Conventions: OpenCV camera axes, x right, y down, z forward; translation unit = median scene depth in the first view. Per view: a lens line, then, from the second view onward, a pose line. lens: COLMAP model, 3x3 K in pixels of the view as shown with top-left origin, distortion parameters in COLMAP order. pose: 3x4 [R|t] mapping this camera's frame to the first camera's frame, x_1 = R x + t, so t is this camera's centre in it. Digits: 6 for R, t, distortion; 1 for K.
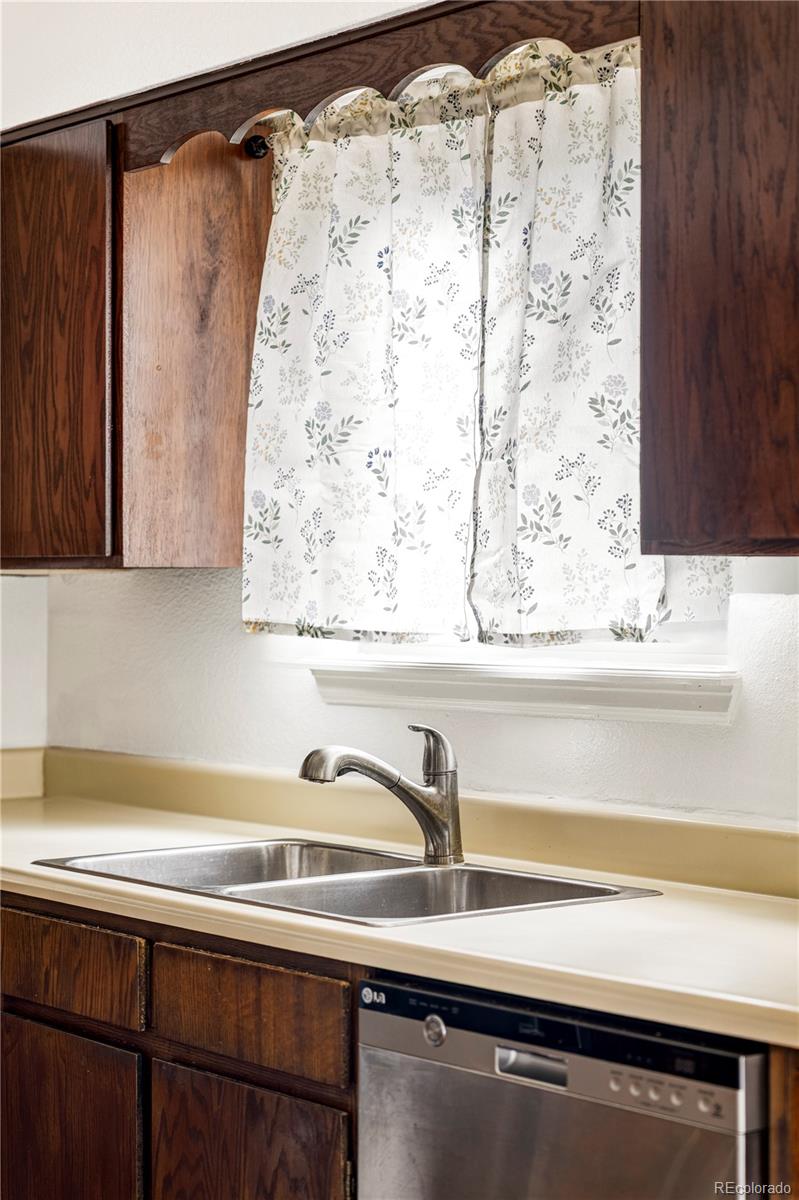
lens RADIAL K [[2291.6, 0, 396.9], [0, 2291.6, 601.8], [0, 0, 1]] dist [0.012733, 0.000000]
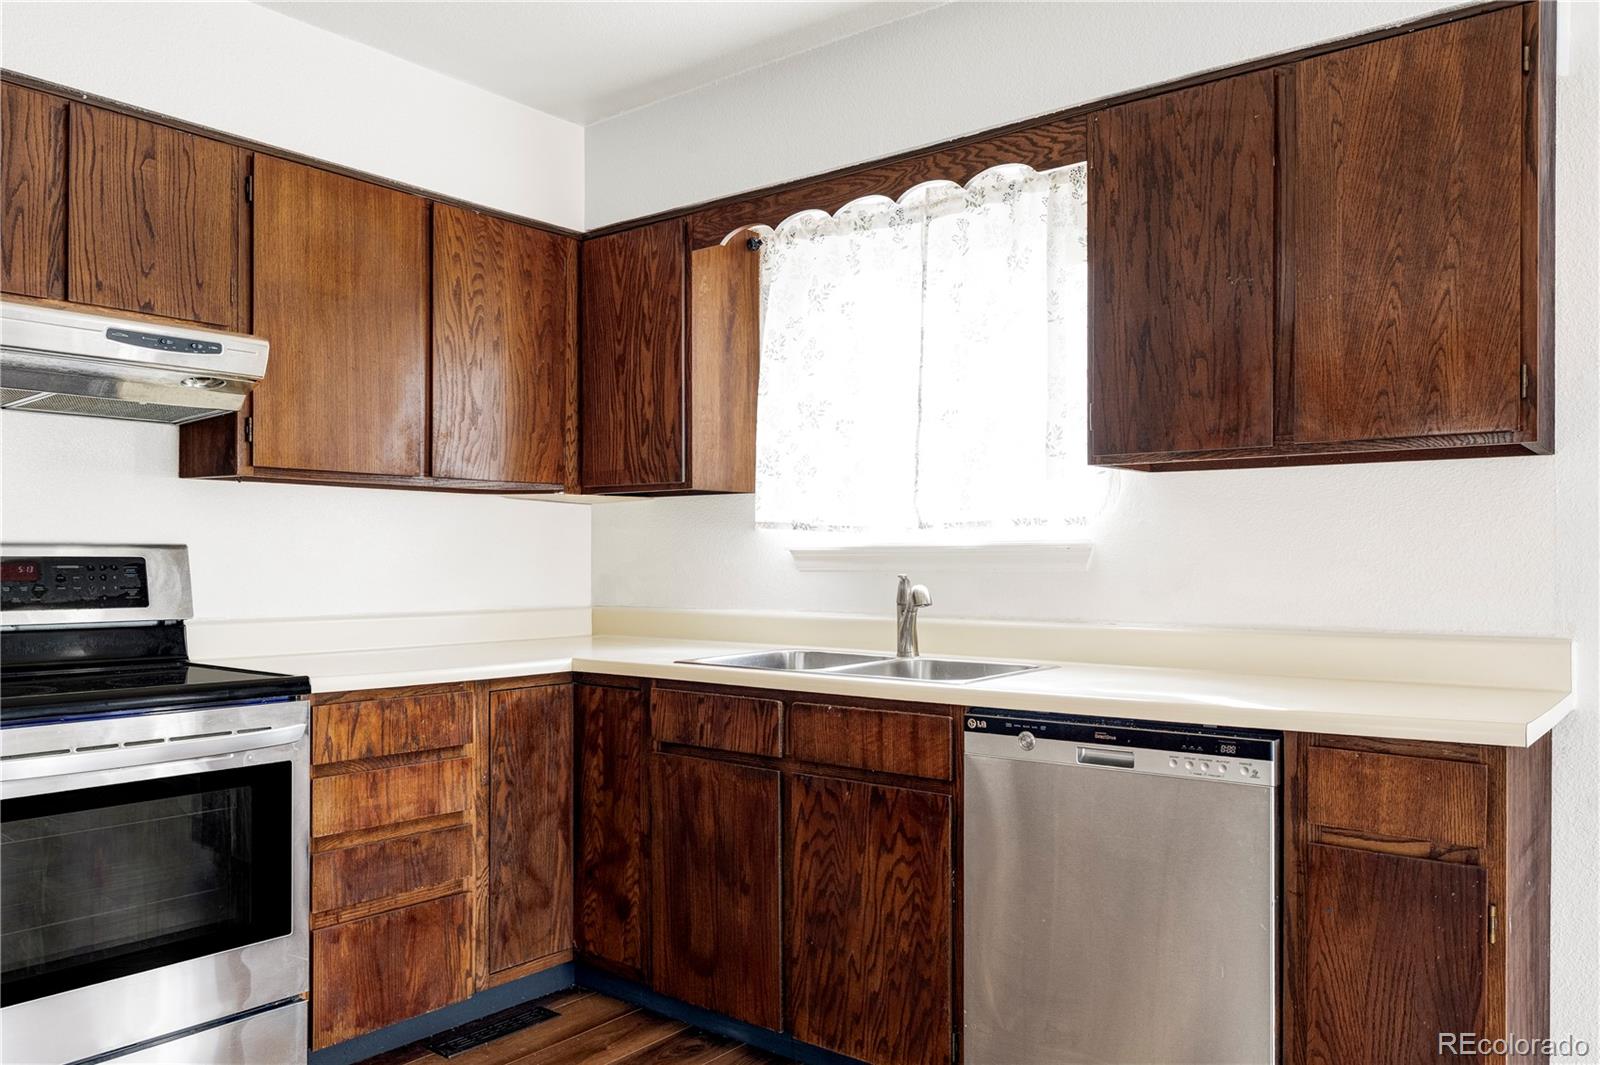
lens RADIAL K [[1212.7, 0, 795.6], [0, 1212.7, 570.5], [0, 0, 1]] dist [0.004292, -0.004243]
pose [[0.979117, -0.010434, 0.203029, -0.269457], [0.008917, 0.999925, 0.008387, 0.045030], [-0.203101, -0.006401, 0.979137, 0.143207]]
